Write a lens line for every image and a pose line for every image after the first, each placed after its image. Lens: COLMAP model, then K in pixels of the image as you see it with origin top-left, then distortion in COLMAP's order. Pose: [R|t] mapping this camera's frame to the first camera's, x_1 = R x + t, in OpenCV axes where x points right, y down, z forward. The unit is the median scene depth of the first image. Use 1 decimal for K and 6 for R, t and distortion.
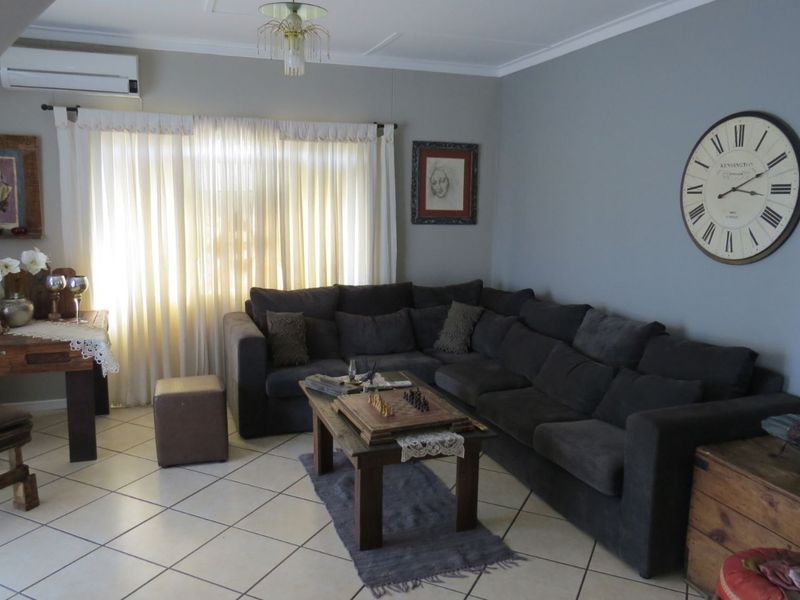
lens RADIAL K [[645.6, 0, 400.0], [0, 645.6, 300.0], [0, 0, 1]] dist [-0.019704, 0.003562]
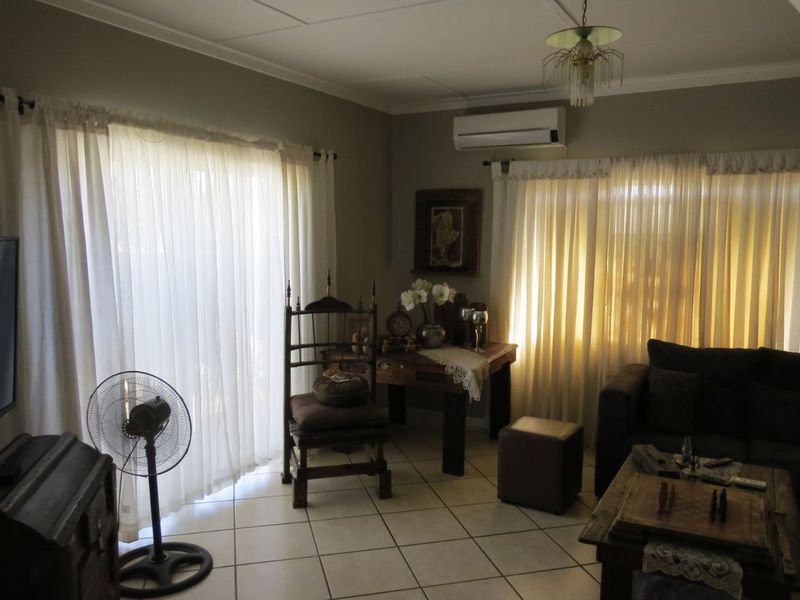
lens RADIAL K [[645.6, 0, 400.0], [0, 645.6, 300.0], [0, 0, 1]] dist [-0.019704, 0.003562]
pose [[0.645239, 0.064415, -0.761261, 0.240477], [-0.118473, 0.992822, -0.016409, -0.017945], [0.754739, 0.100776, 0.648238, 0.148666]]
